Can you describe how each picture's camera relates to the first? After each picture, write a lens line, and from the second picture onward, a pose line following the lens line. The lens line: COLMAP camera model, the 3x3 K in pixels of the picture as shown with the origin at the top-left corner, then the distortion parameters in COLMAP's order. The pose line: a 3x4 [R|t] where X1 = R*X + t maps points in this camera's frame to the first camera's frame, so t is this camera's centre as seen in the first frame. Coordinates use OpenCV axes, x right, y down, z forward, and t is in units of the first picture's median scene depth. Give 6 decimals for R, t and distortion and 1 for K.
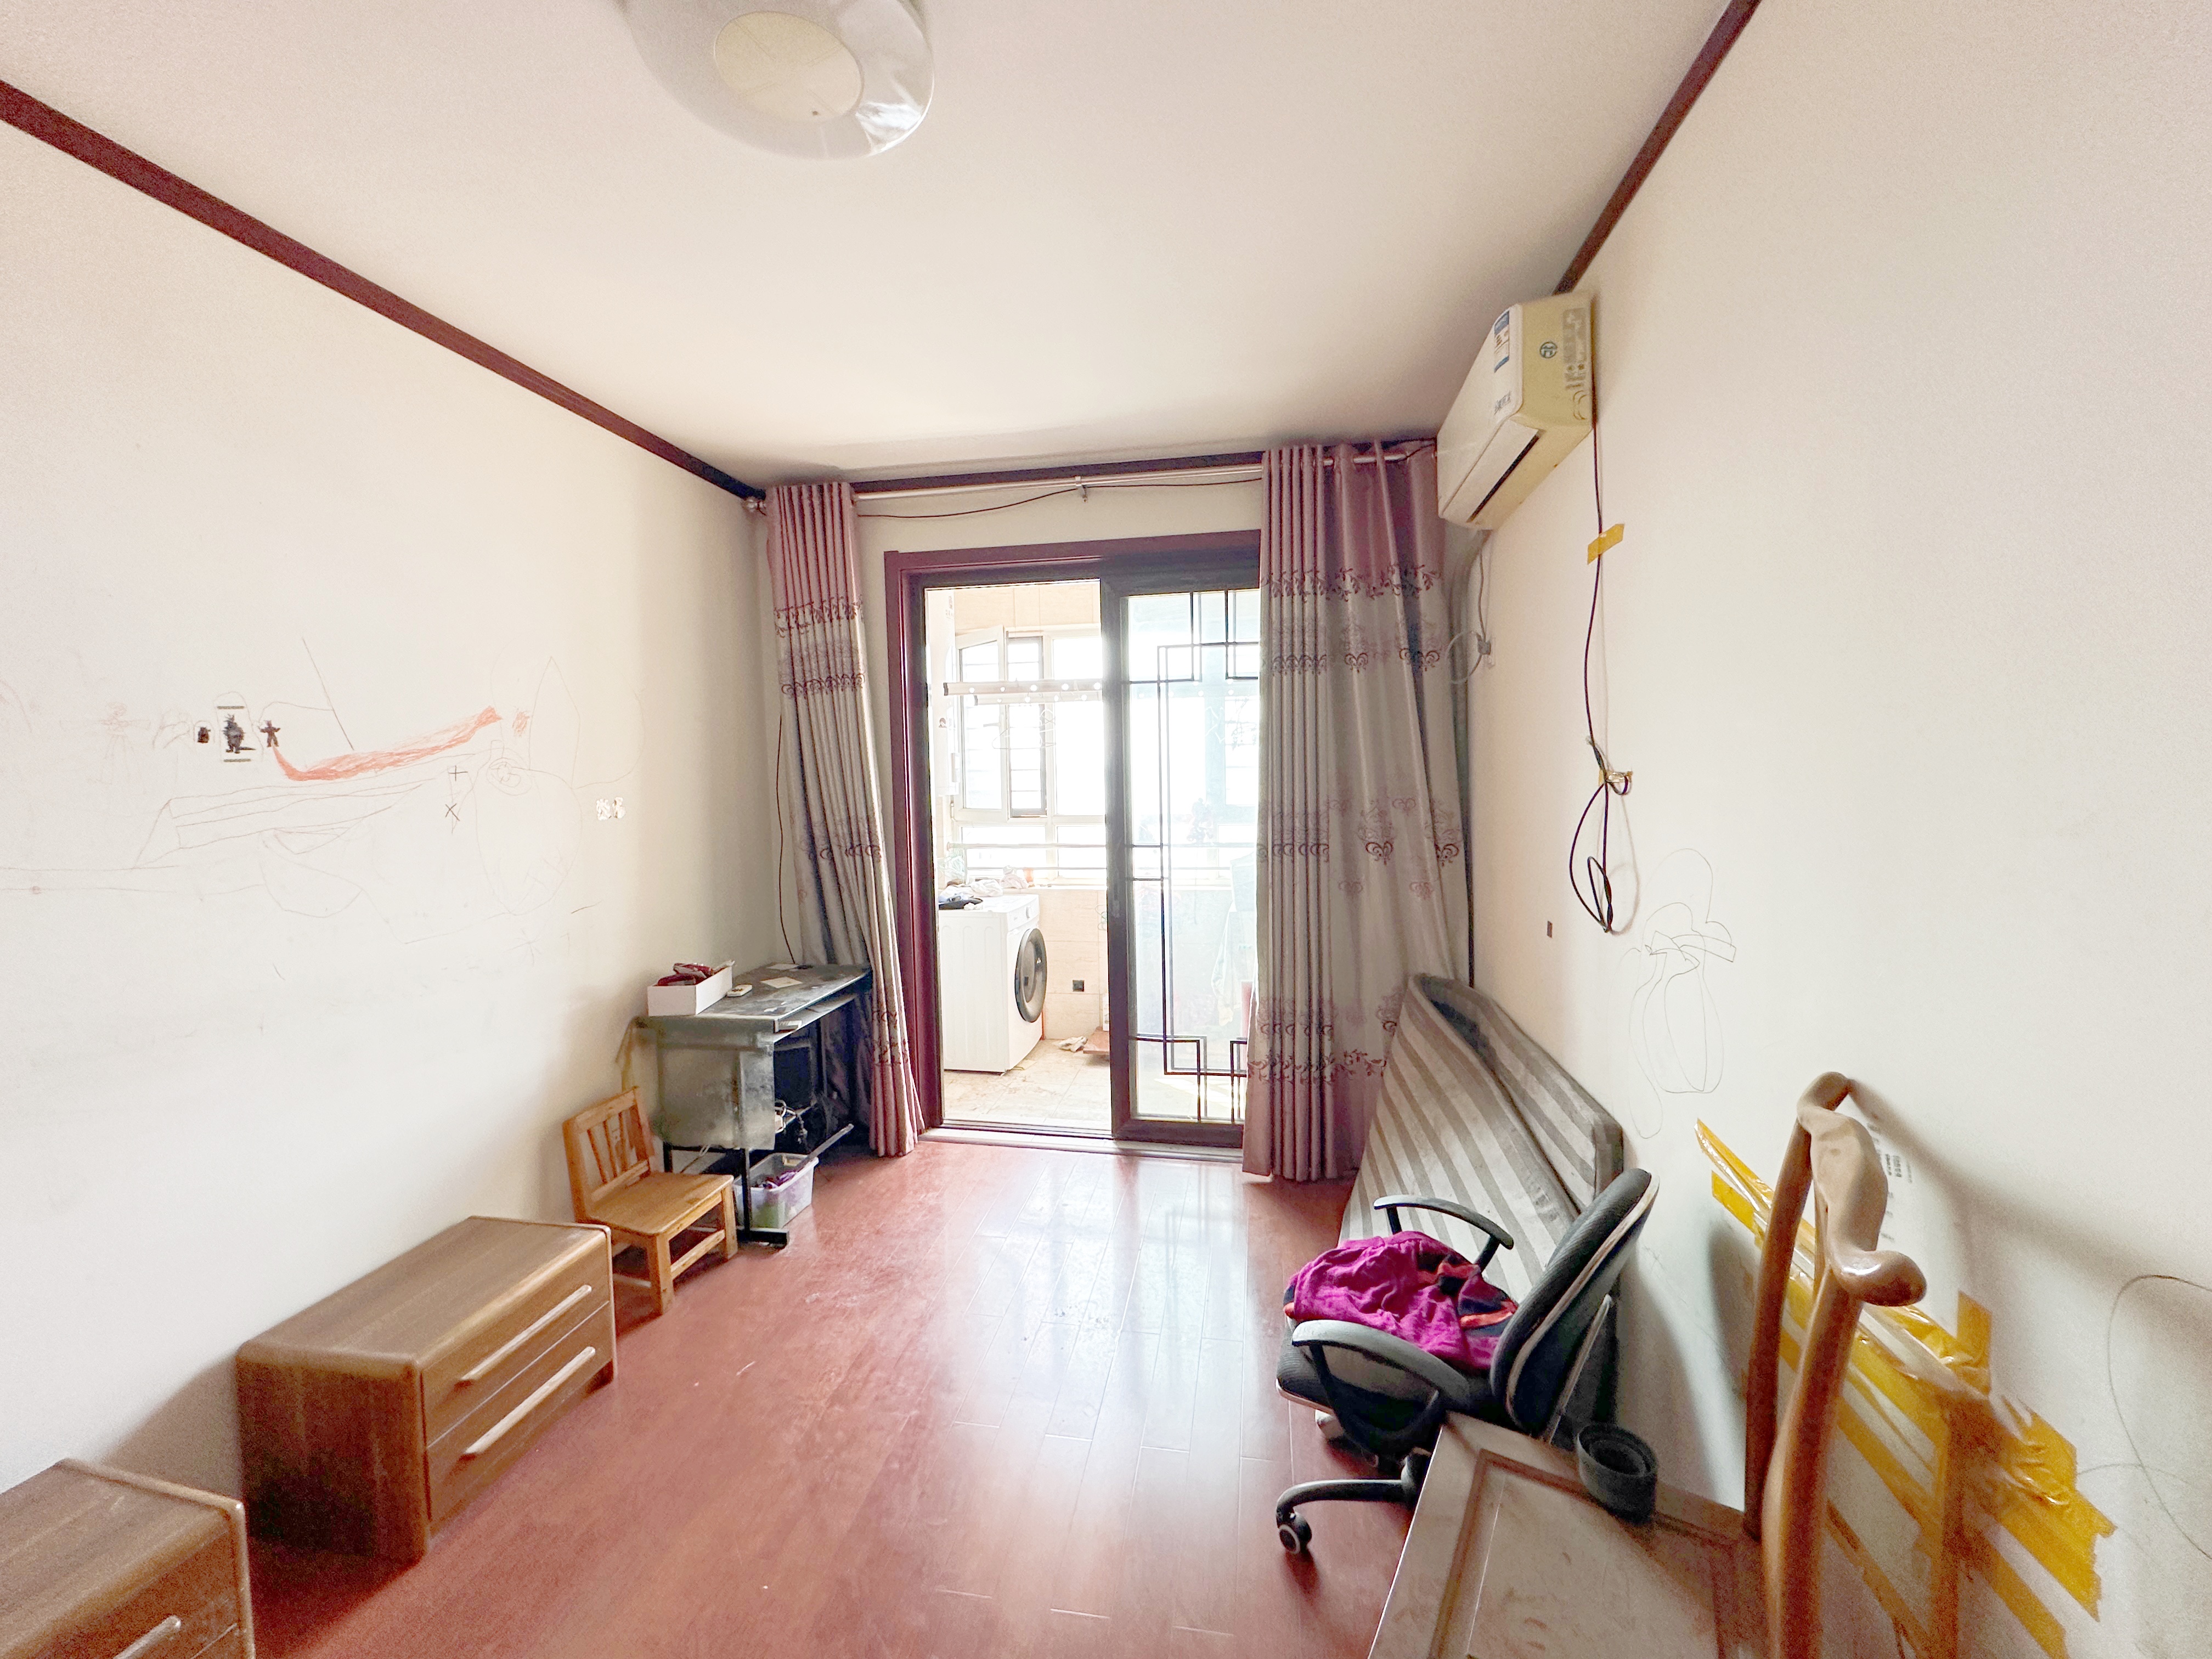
lens RADIAL K [[886.6, 0, 1105.5], [0, 886.6, 827.4], [0, 0, 1]] dist [-0.000018, -0.000106]
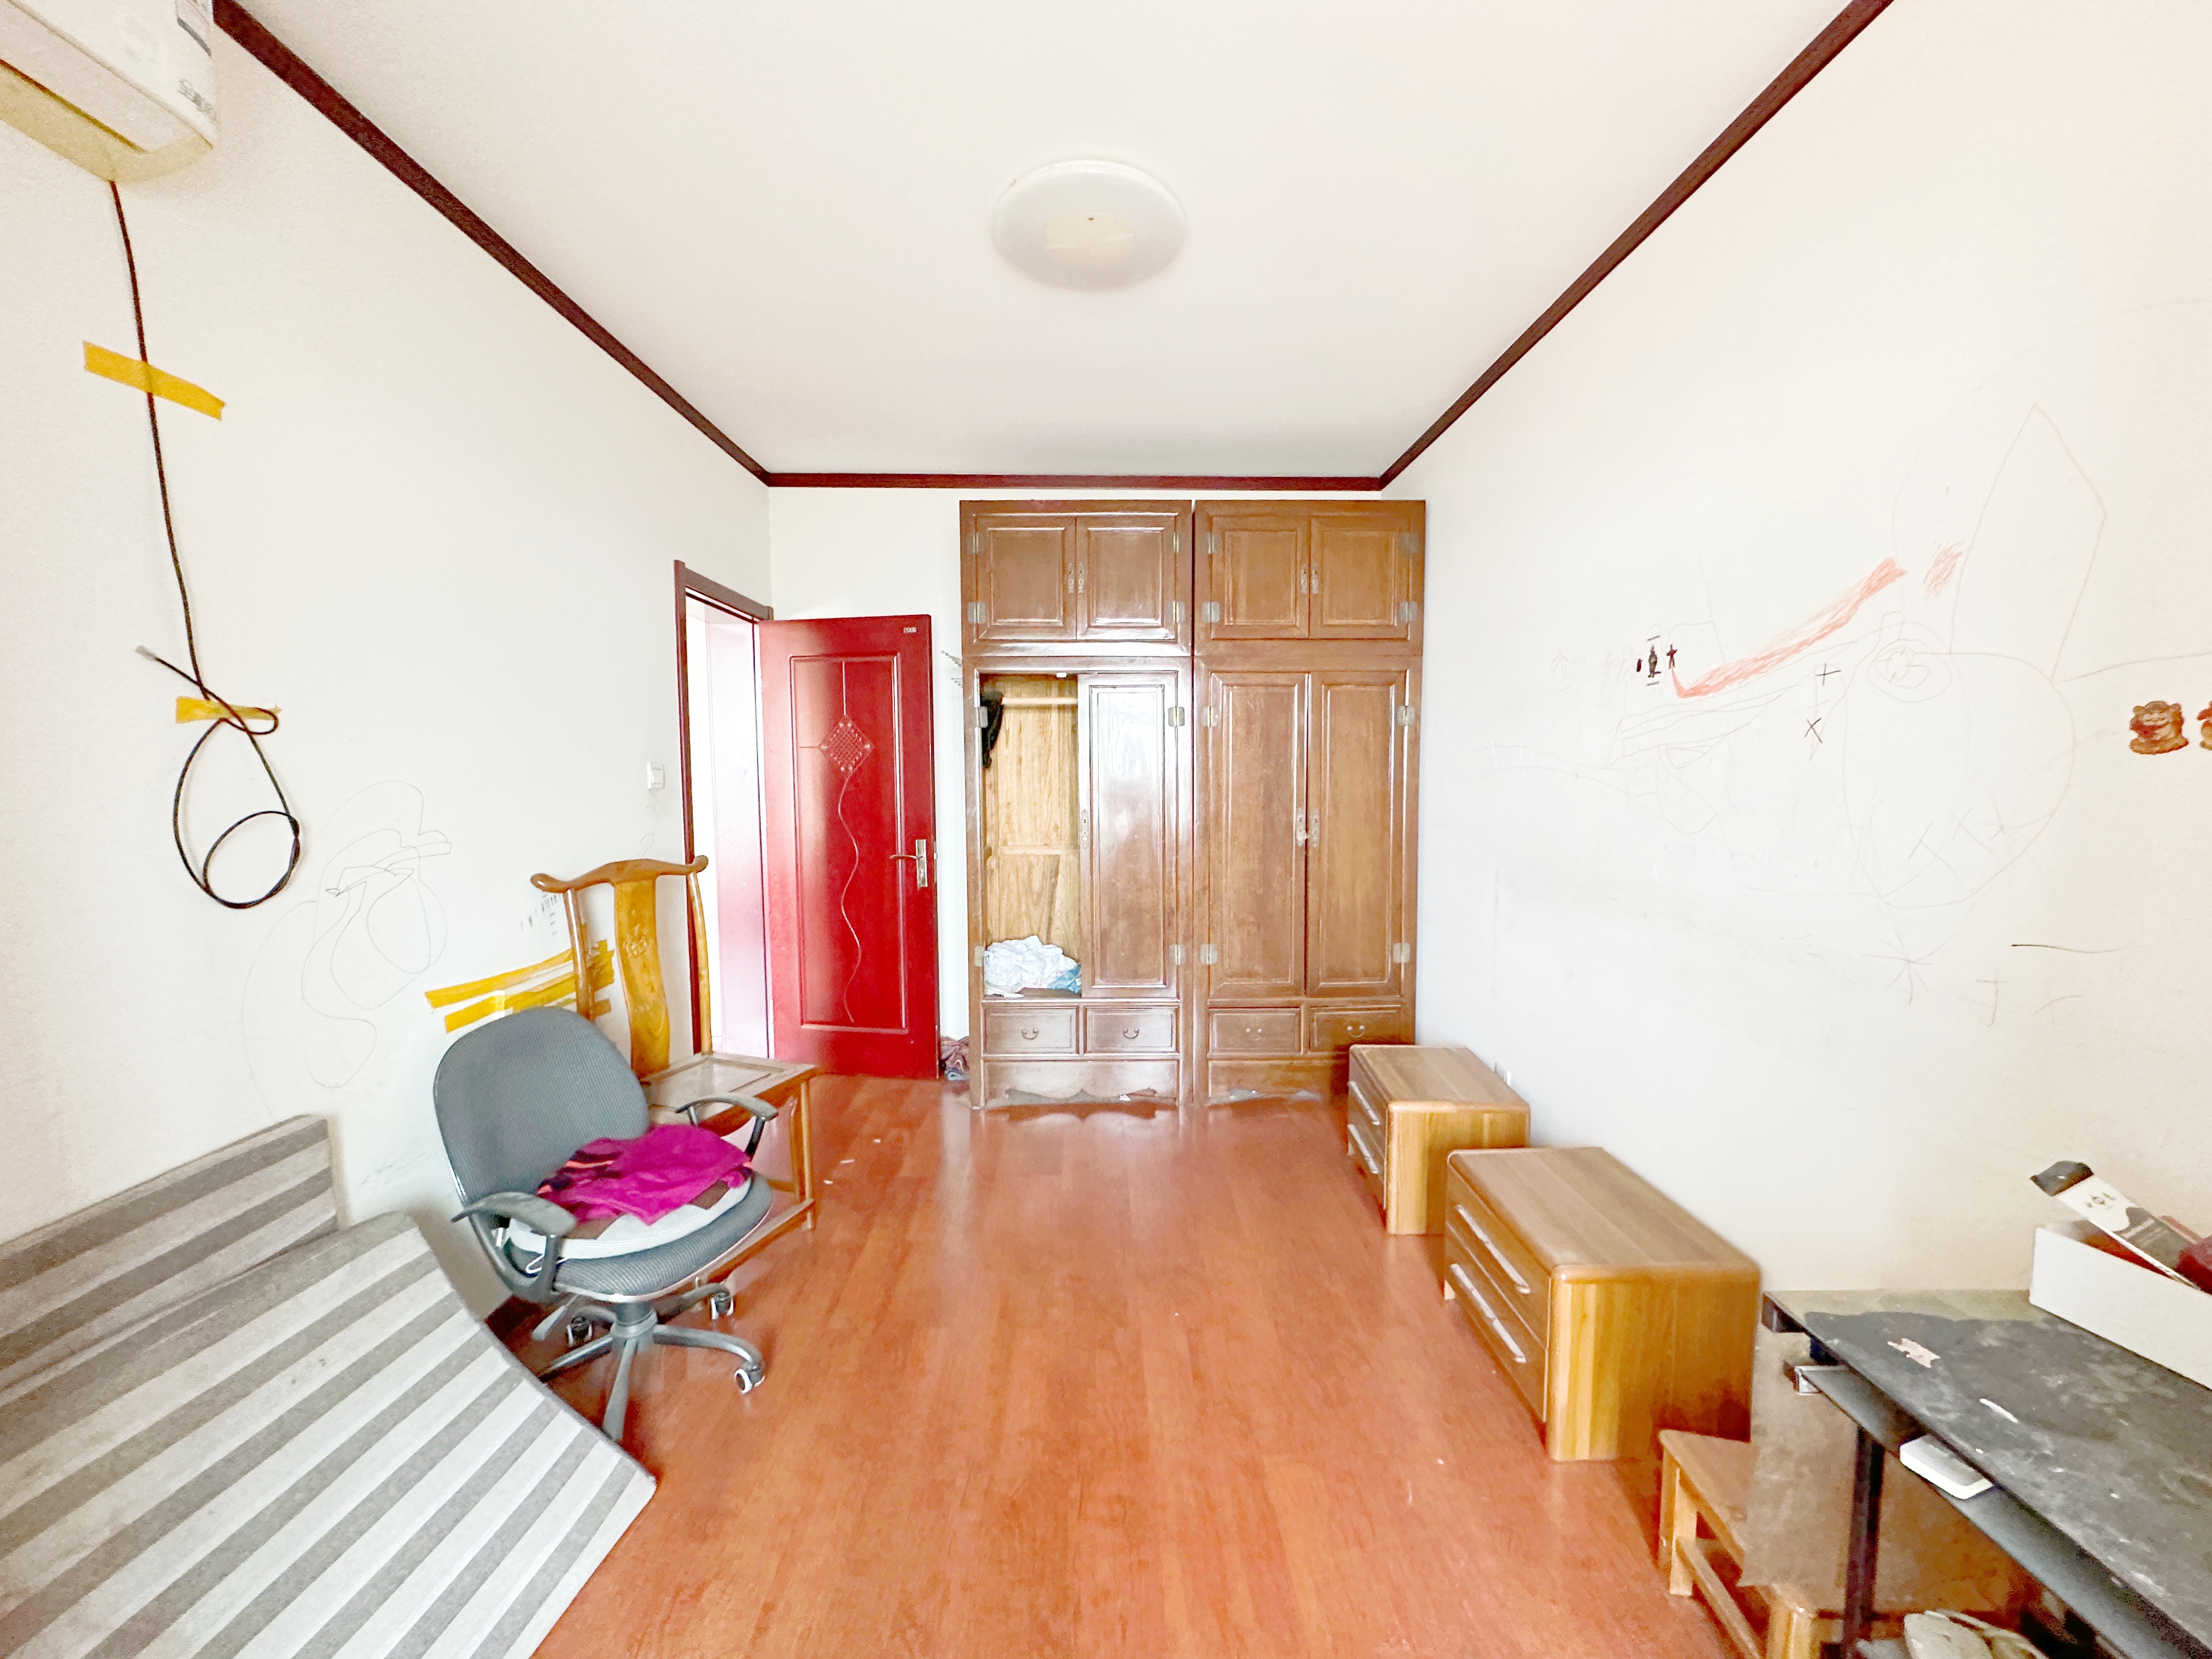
lens RADIAL K [[886.6, 0, 1105.8], [0, 886.6, 833.4], [0, 0, 1]] dist [-0.000018, -0.000106]
pose [[-0.983492, 0.030924, -0.178291, -0.055778], [0.005171, 0.989690, 0.143136, -0.046300], [0.180880, 0.139851, -0.973511, 1.836158]]
